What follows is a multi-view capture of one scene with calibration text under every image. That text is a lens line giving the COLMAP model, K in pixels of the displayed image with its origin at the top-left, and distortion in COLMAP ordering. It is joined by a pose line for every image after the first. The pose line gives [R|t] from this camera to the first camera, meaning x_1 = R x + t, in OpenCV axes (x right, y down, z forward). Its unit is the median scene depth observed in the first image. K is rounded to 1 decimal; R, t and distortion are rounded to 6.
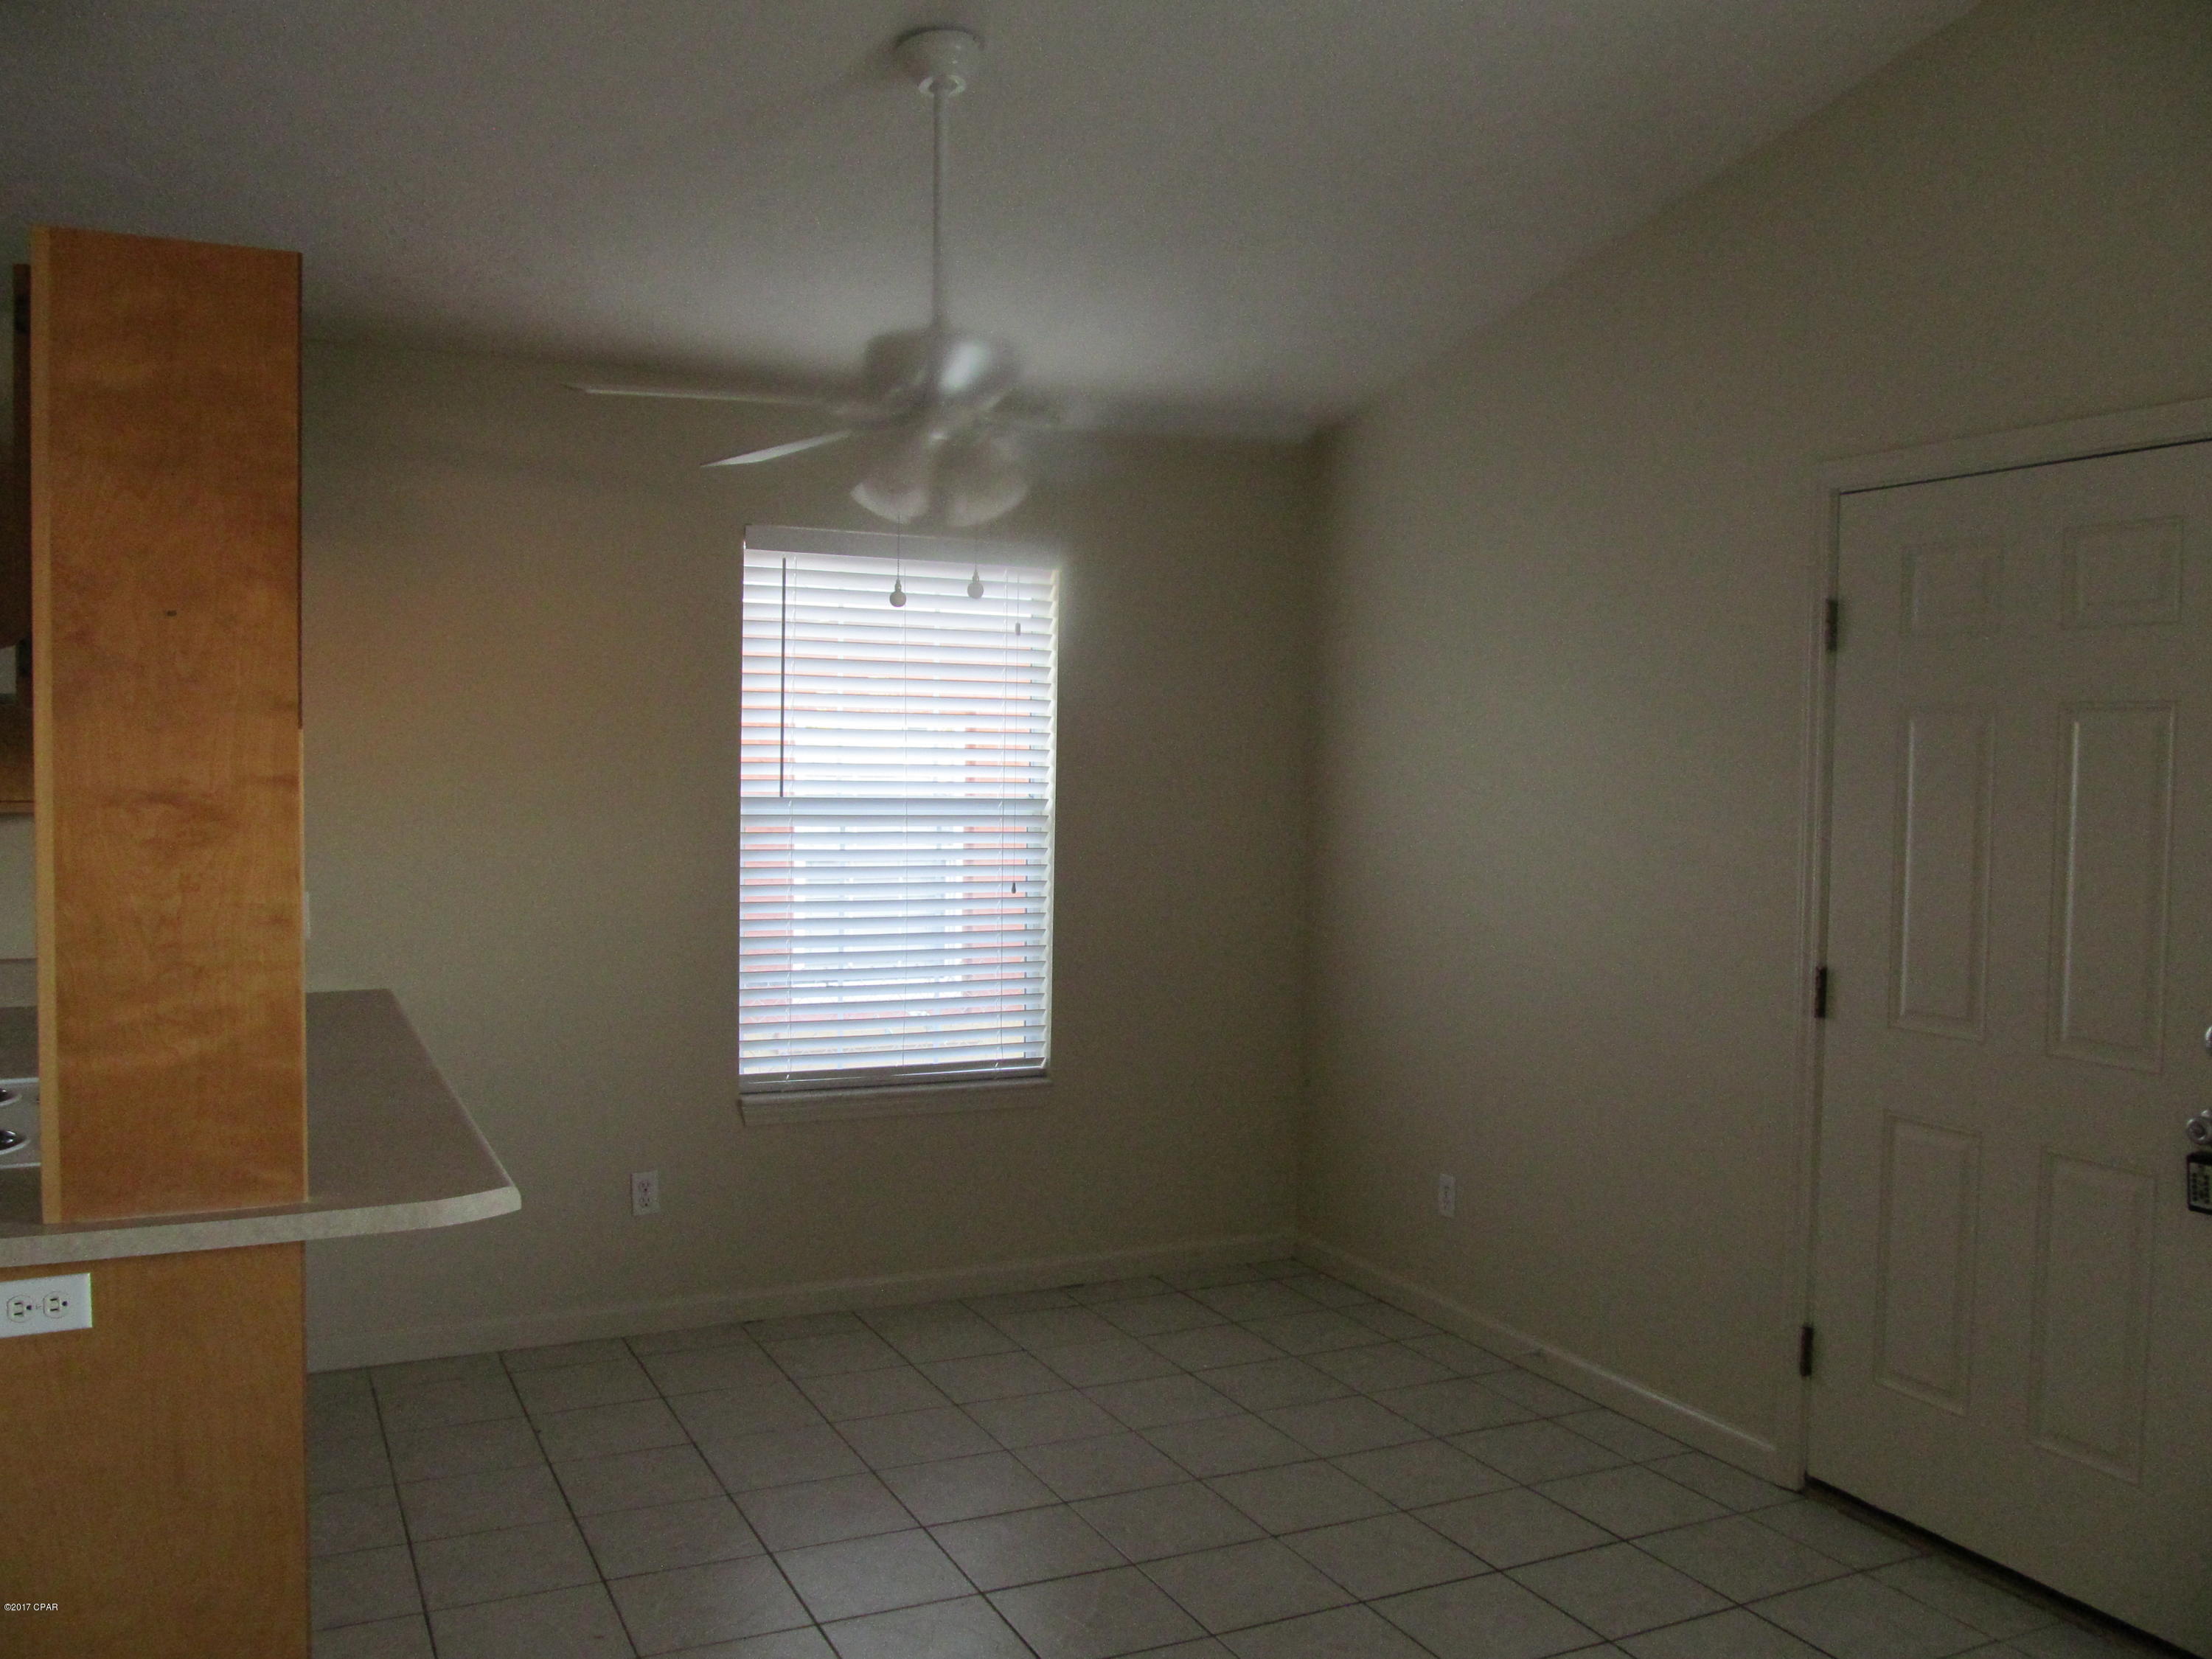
lens RADIAL K [[1823.8, 0, 1106.0], [0, 1823.8, 829.5], [0, 0, 1]] dist [-0.192200, 0.198210]
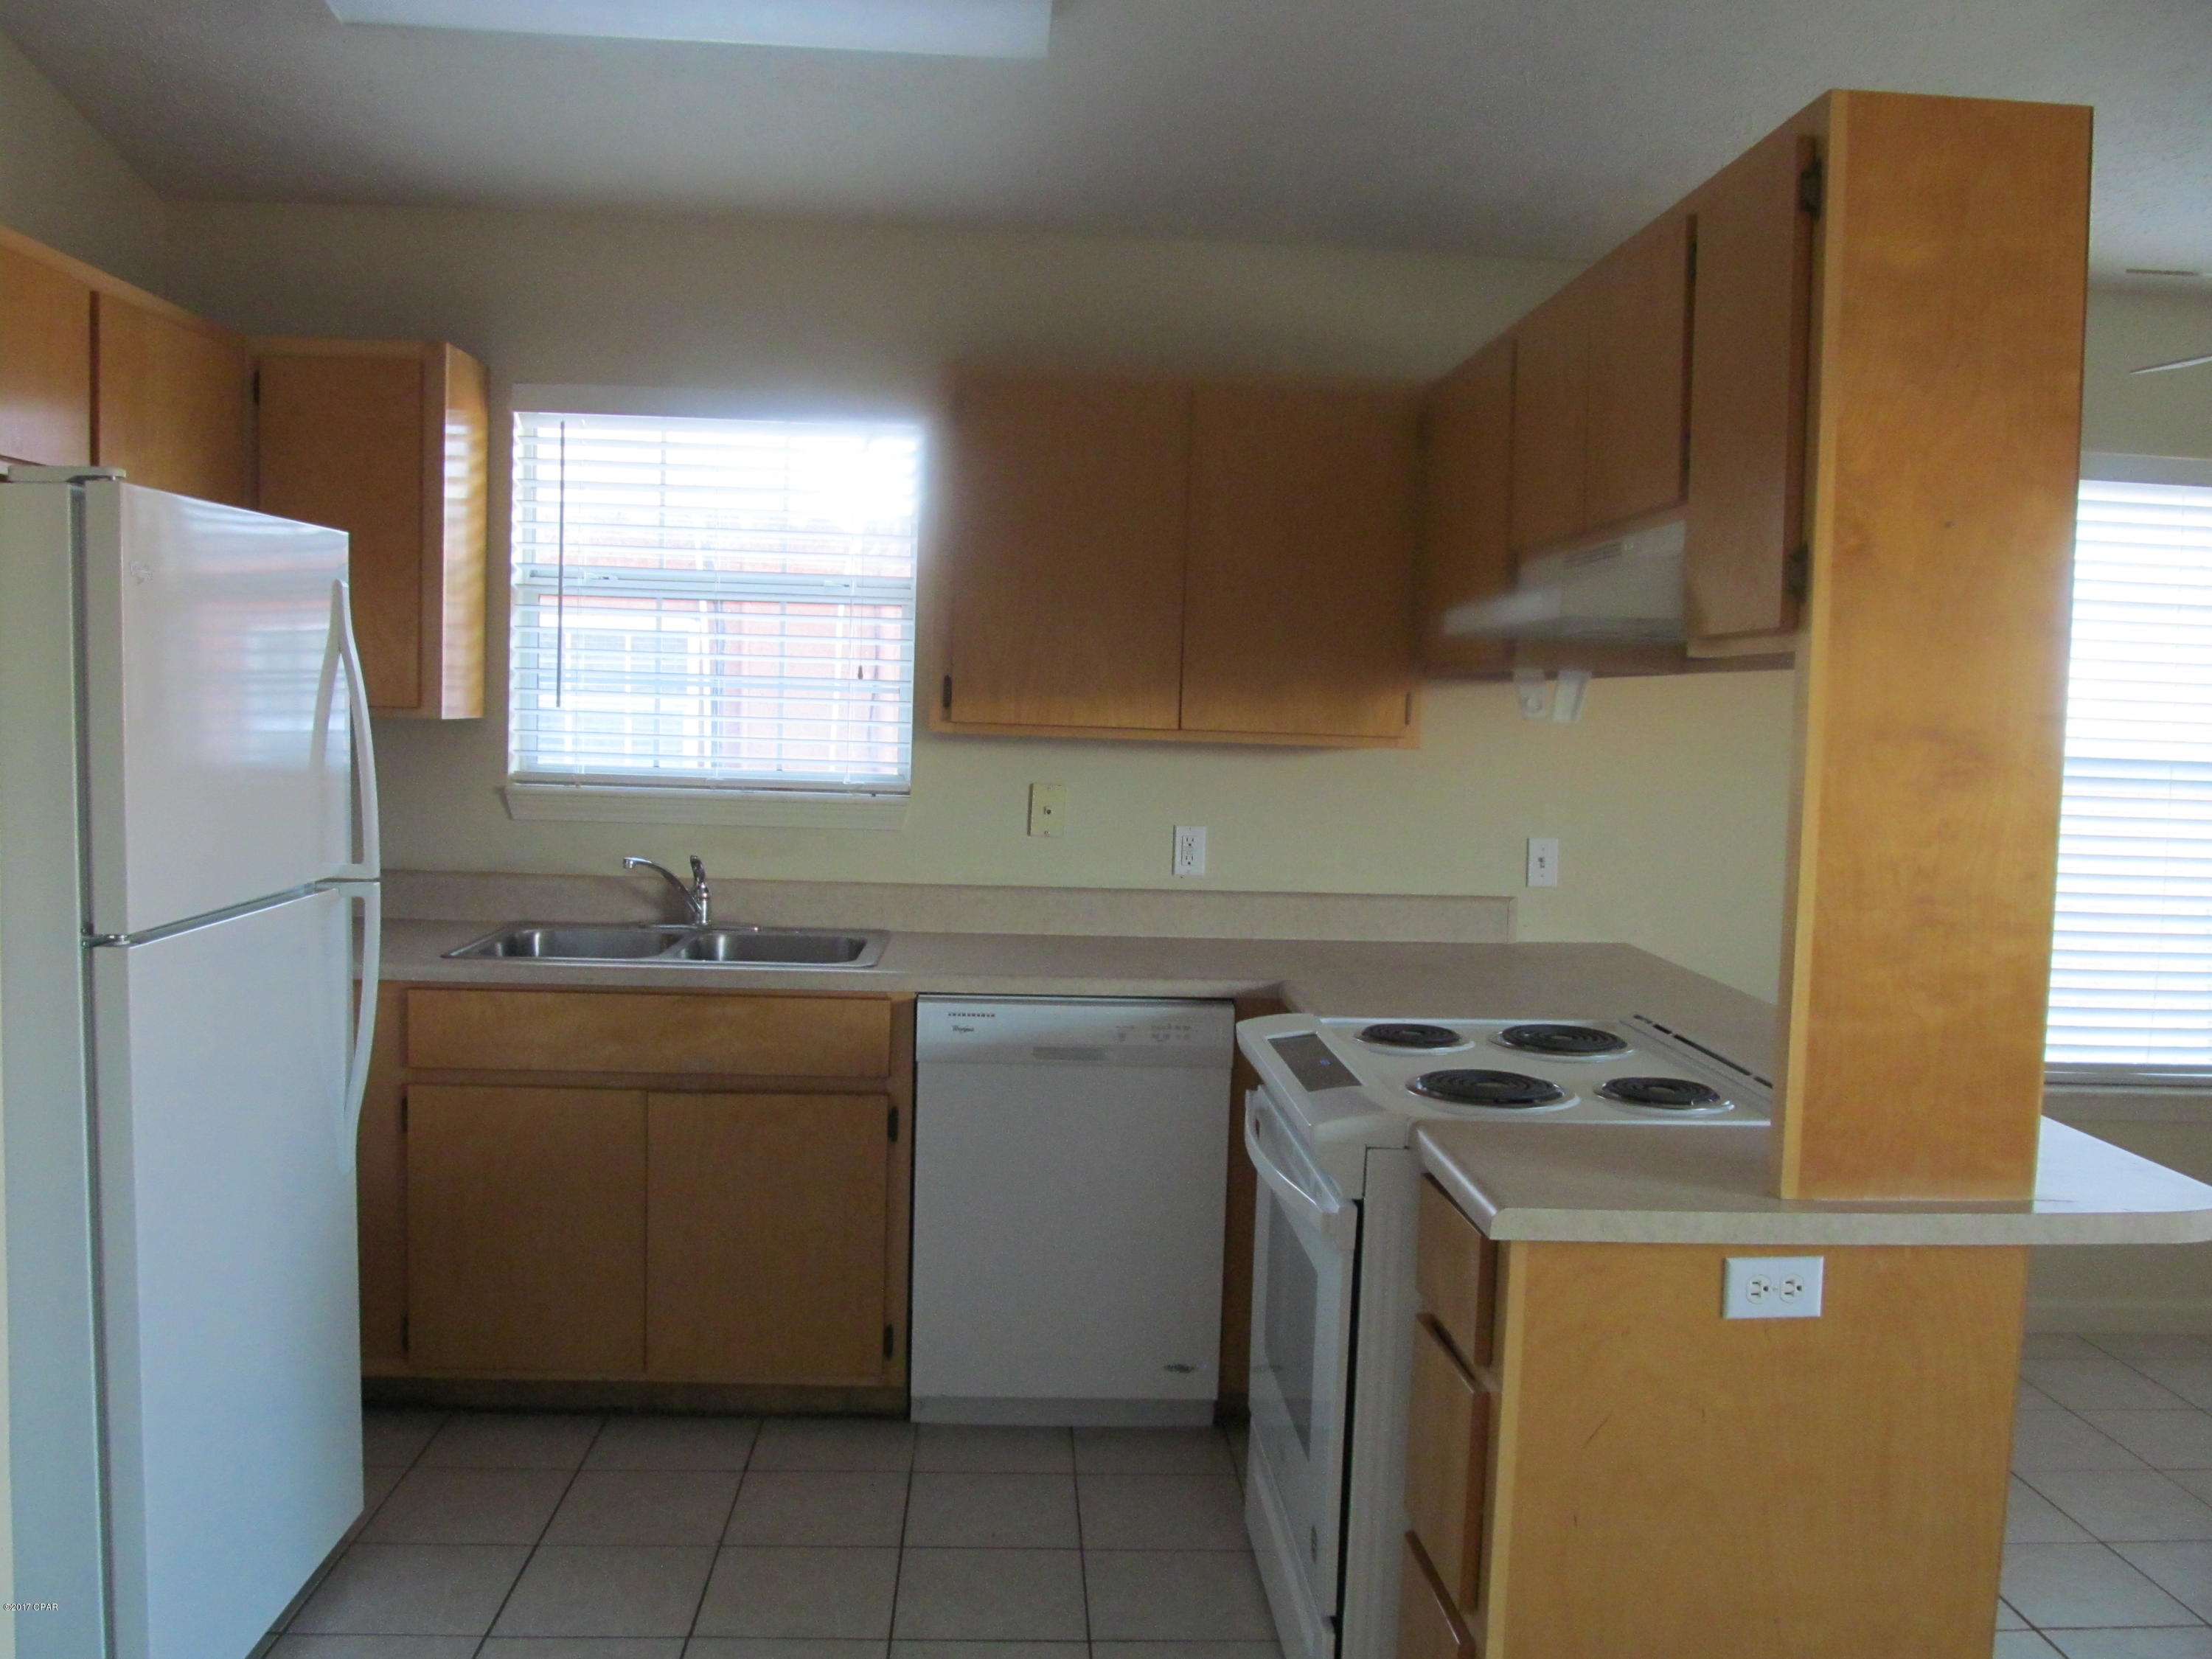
lens RADIAL K [[1823.8, 0, 1106.0], [0, 1823.8, 829.5], [0, 0, 1]] dist [-0.192200, 0.198210]
pose [[0.922860, 0.048909, -0.382018, -0.586201], [-0.039667, 0.998699, 0.032035, 0.018836], [0.383088, -0.014410, 0.923599, 0.017344]]
